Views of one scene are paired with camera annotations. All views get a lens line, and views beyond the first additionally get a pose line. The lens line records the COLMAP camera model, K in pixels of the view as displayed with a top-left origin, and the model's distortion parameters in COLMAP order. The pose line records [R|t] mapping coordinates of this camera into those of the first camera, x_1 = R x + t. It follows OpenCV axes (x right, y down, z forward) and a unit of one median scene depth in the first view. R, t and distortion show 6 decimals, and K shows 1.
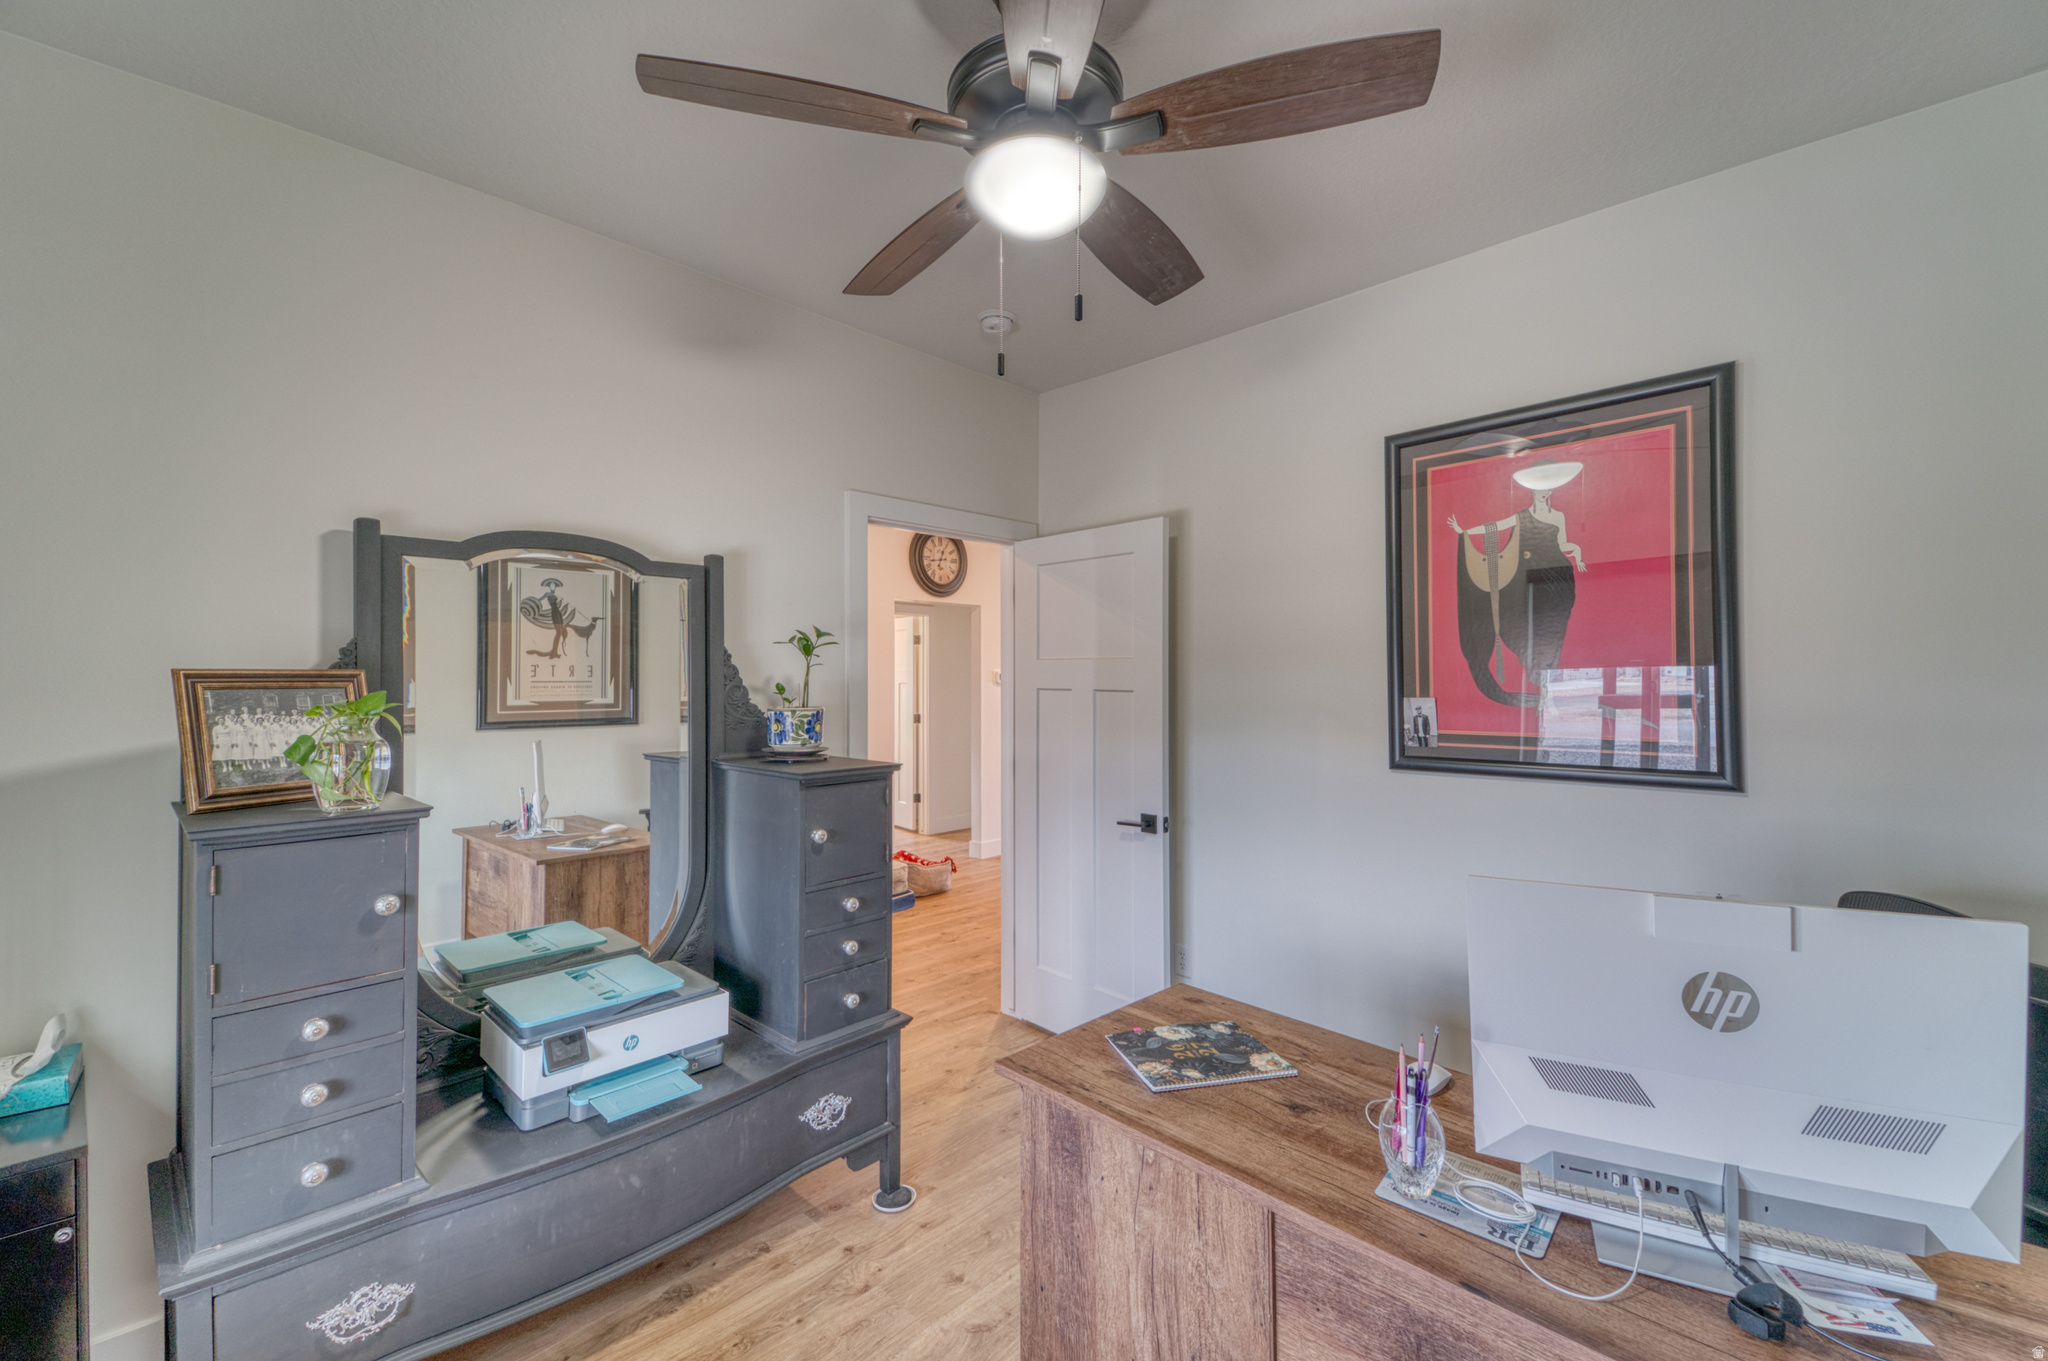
lens RADIAL K [[838.4, 0, 1021.0], [0, 838.4, 679.6], [0, 0, 1]] dist [0.078091, -0.033763]
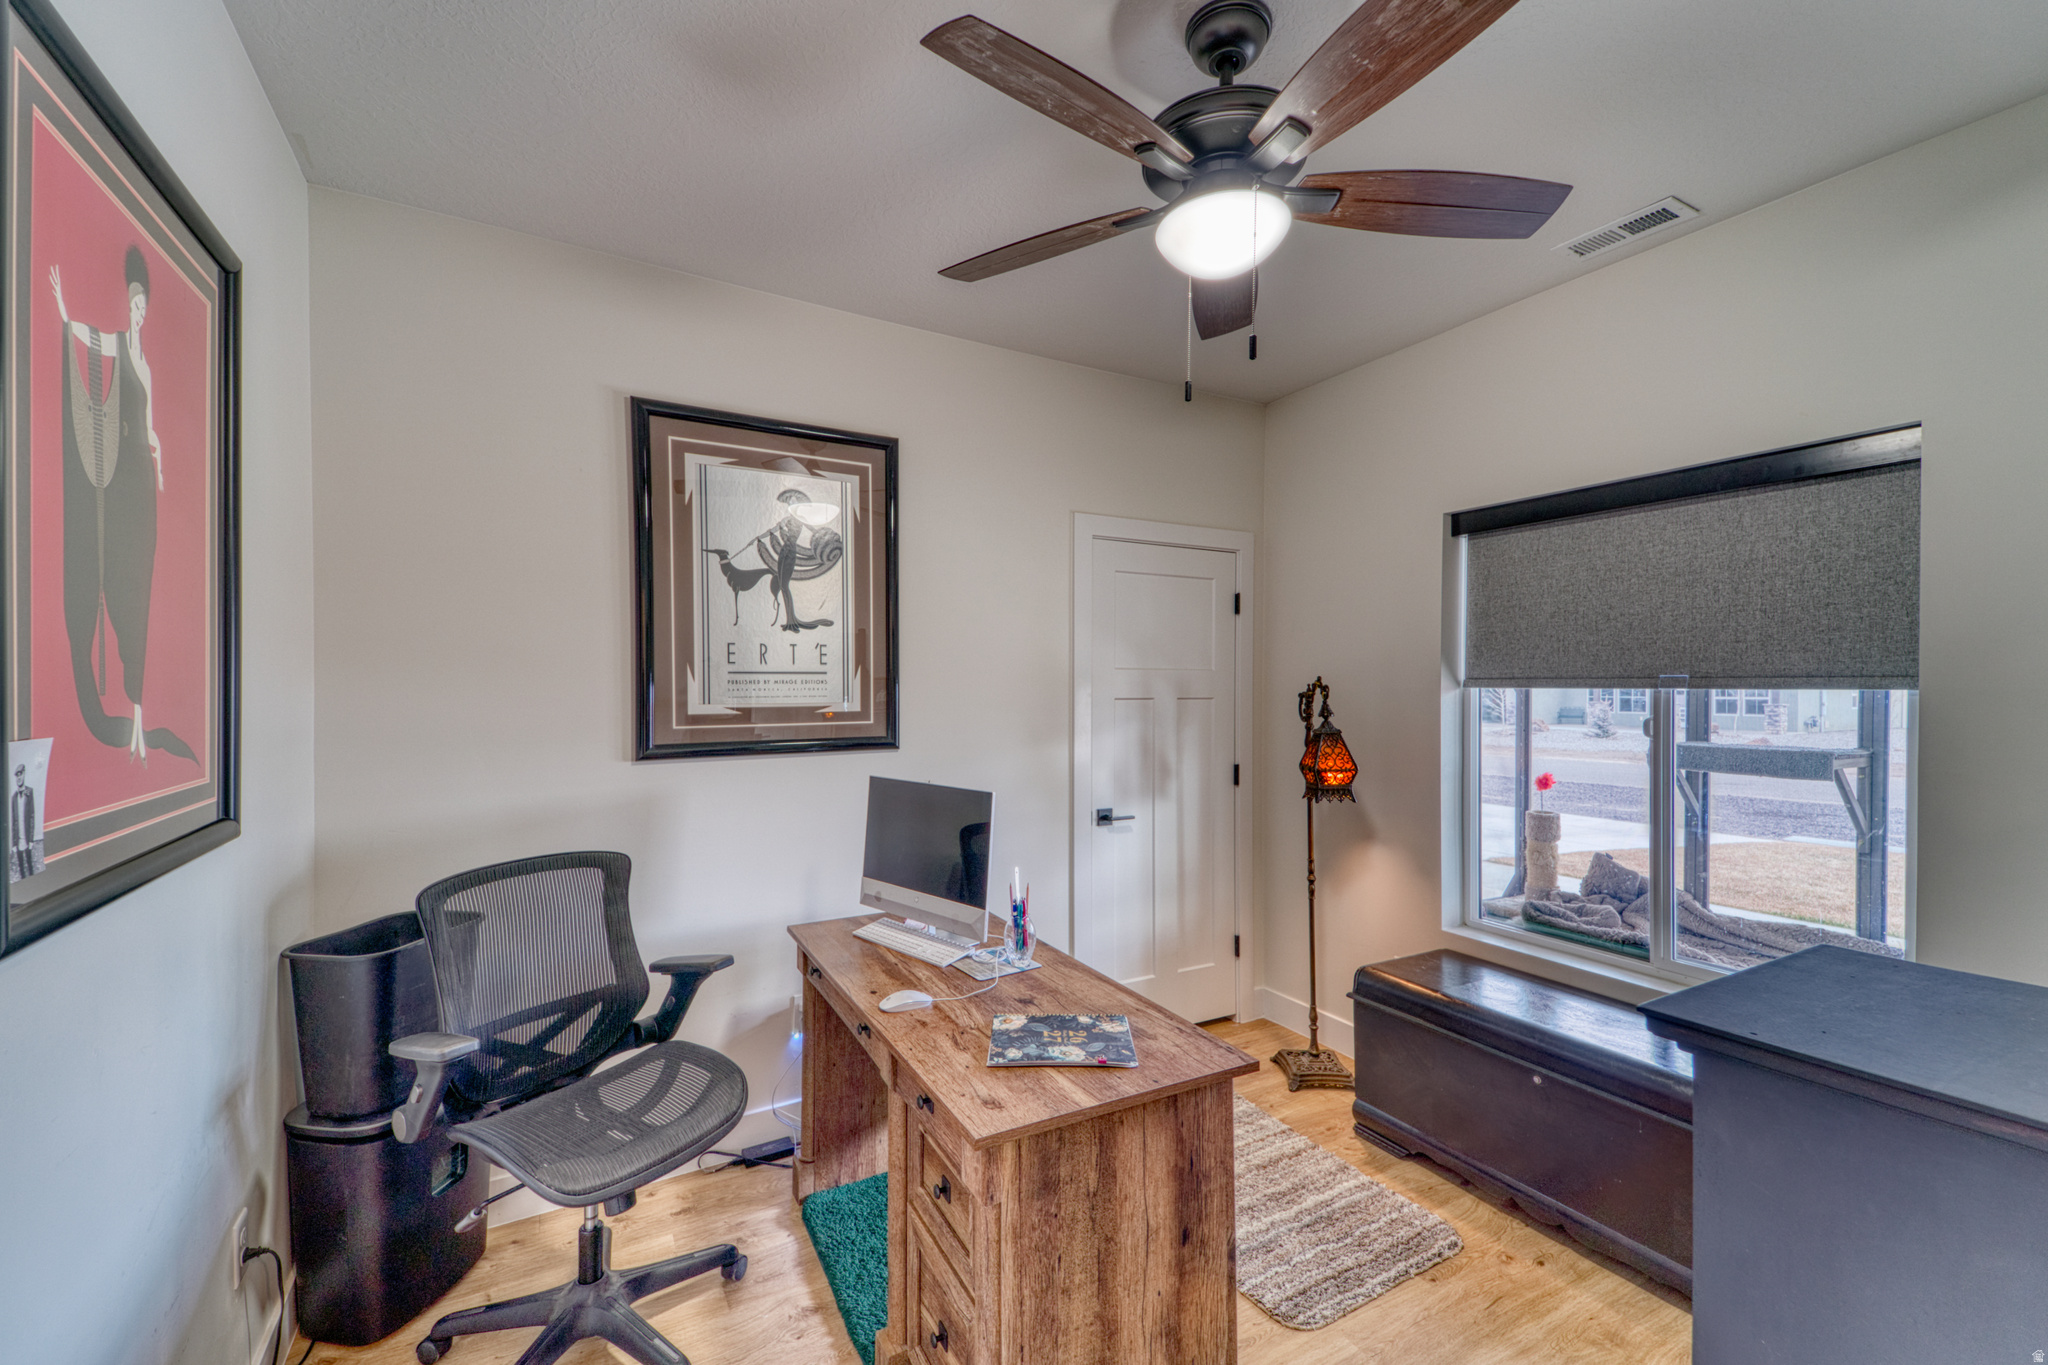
lens RADIAL K [[838.4, 0, 1021.0], [0, 838.4, 681.6], [0, 0, 1]] dist [0.078091, -0.033763]
pose [[-0.957703, 0.004144, 0.287727, -0.054513], [0.002128, 0.999971, -0.007320, -0.000749], [-0.287749, -0.006398, -0.957684, 2.094043]]
